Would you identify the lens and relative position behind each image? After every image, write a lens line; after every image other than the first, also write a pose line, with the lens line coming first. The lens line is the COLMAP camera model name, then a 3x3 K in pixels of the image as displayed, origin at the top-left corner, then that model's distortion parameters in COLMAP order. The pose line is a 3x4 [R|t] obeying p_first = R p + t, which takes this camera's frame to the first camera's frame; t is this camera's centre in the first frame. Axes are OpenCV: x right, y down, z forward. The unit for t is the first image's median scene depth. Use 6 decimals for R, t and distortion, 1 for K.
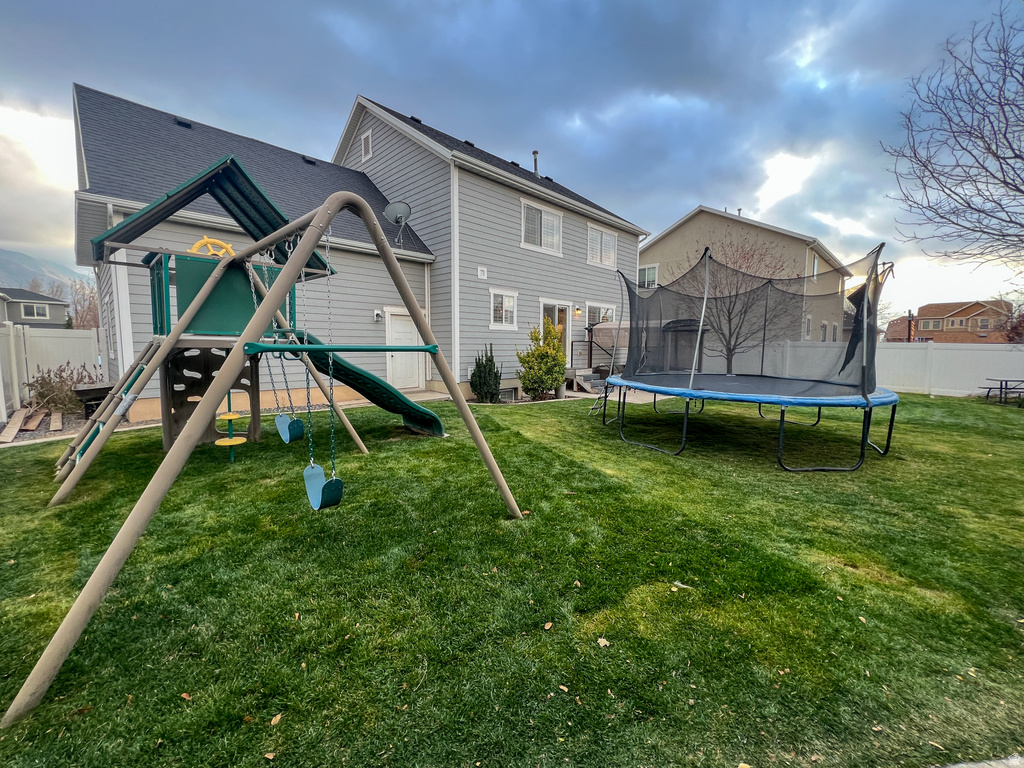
lens RADIAL K [[408.6, 0, 511.0], [0, 408.6, 382.8], [0, 0, 1]] dist [-0.013325, 0.000671]
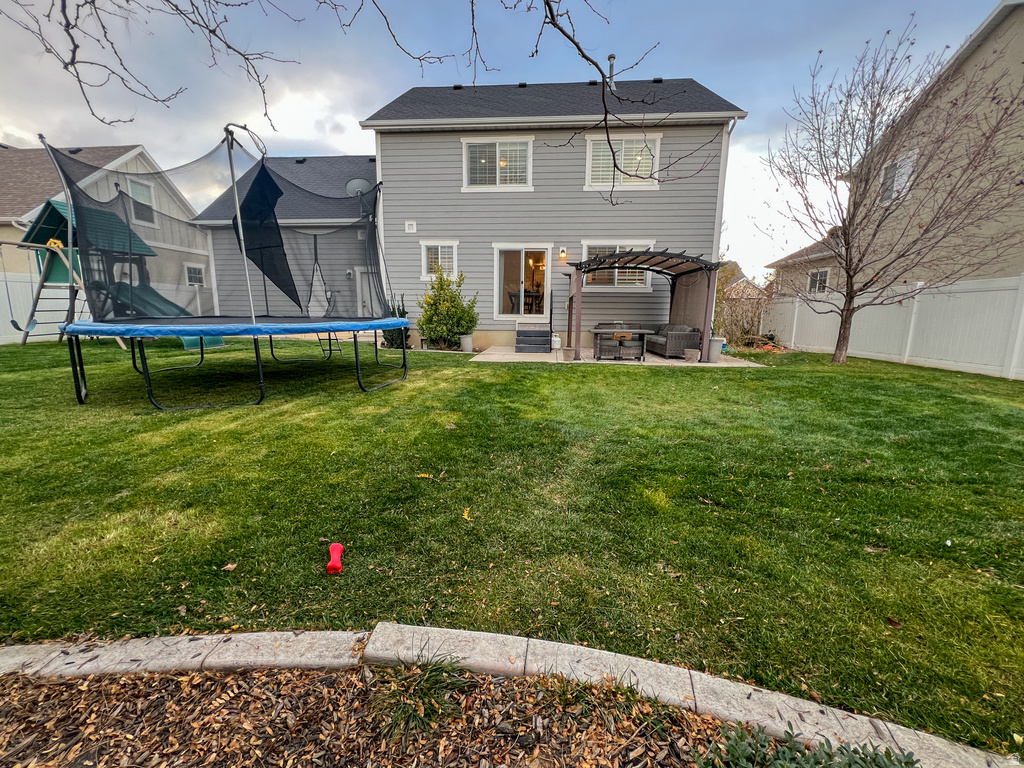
lens RADIAL K [[408.6, 0, 511.8], [0, 408.6, 381.2], [0, 0, 1]] dist [-0.013325, 0.000671]
pose [[0.666930, 0.126016, -0.734387, 0.864562], [-0.069228, 0.991812, 0.107319, -0.002573], [0.741897, -0.020735, 0.670193, 0.438468]]
